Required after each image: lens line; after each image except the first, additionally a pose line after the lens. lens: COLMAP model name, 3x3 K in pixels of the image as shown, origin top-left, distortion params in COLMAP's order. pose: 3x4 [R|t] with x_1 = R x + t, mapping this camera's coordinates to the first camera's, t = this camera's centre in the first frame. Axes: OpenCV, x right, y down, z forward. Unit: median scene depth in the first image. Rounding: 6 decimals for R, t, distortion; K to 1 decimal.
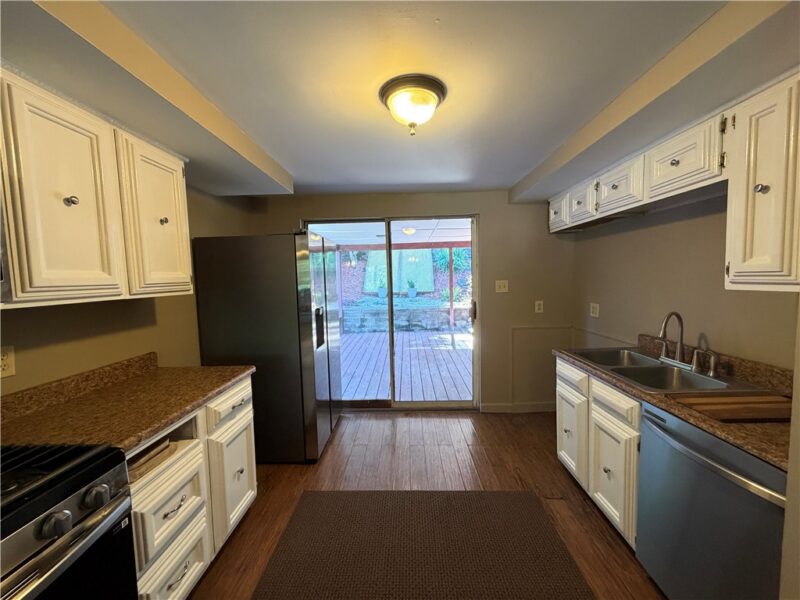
lens RADIAL K [[314.0, 0, 400.0], [0, 314.0, 300.0], [0, 0, 1]] dist [0.019525, 0.000056]
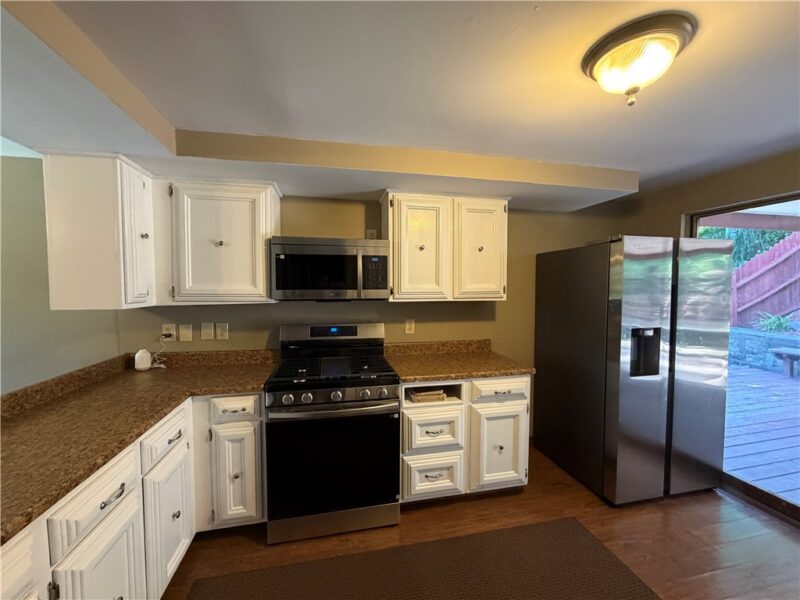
lens RADIAL K [[317.7, 0, 397.6], [0, 317.7, 300.1], [0, 0, 1]] dist [-0.000466, 0.000111]
pose [[0.224054, 0.045084, -0.973533, 0.606453], [-0.060382, 0.997652, 0.032305, -0.038771], [0.972704, 0.051546, 0.226251, 0.338130]]
